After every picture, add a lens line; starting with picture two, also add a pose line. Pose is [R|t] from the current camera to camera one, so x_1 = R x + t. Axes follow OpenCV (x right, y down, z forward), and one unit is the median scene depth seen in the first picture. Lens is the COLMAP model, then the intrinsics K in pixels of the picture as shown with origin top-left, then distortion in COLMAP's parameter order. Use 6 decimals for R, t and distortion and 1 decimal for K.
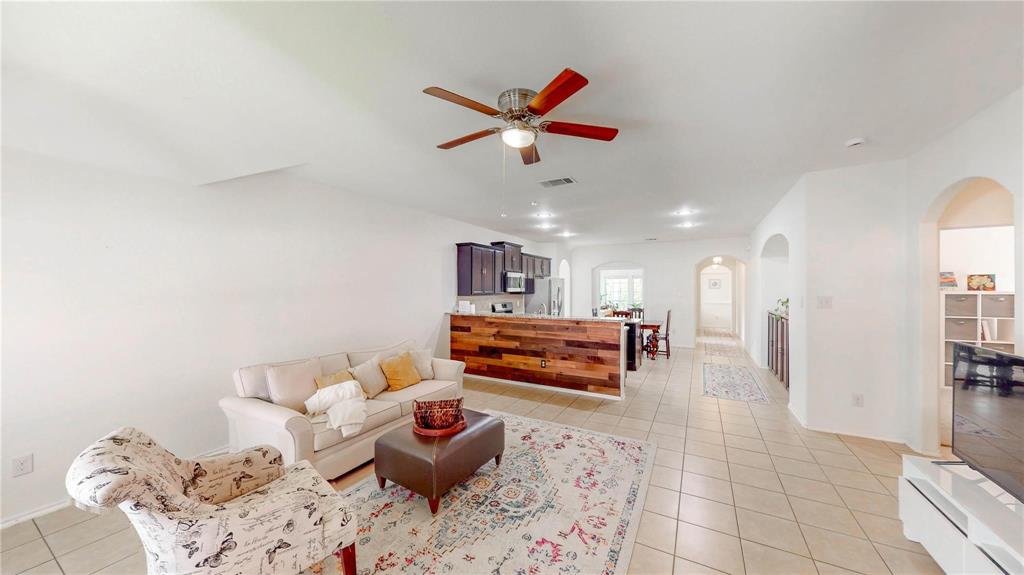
lens RADIAL K [[340.1, 0, 513.2], [0, 340.1, 288.0], [0, 0, 1]] dist [0.000373, 0.000057]
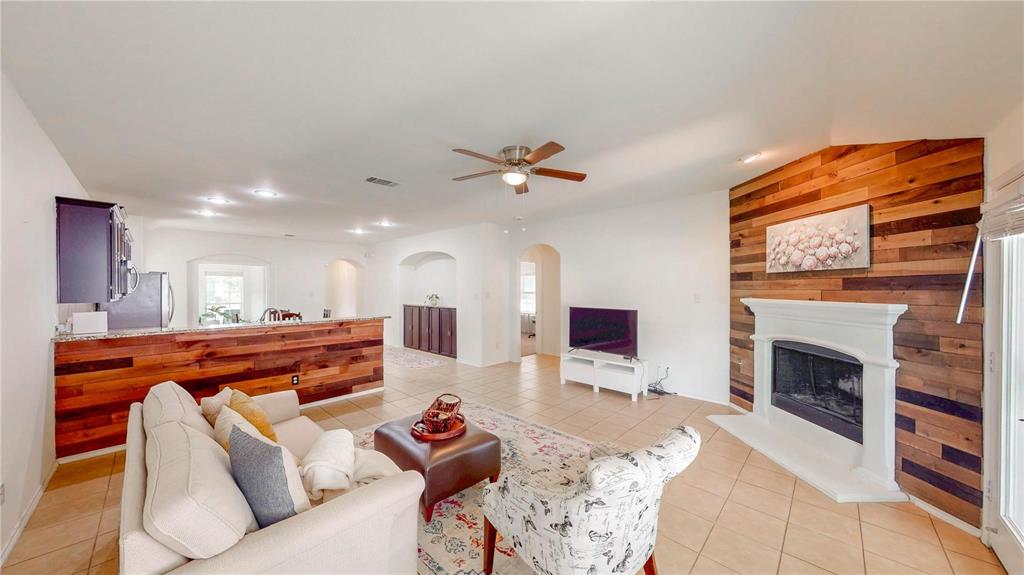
lens RADIAL K [[340.1, 0, 510.9], [0, 340.1, 286.9], [0, 0, 1]] dist [0.000373, 0.000057]
pose [[0.249136, 0.002856, 0.968464, -0.632884], [-0.000017, 0.999996, -0.002945, 0.001573], [-0.968468, 0.000717, 0.249135, 0.321399]]
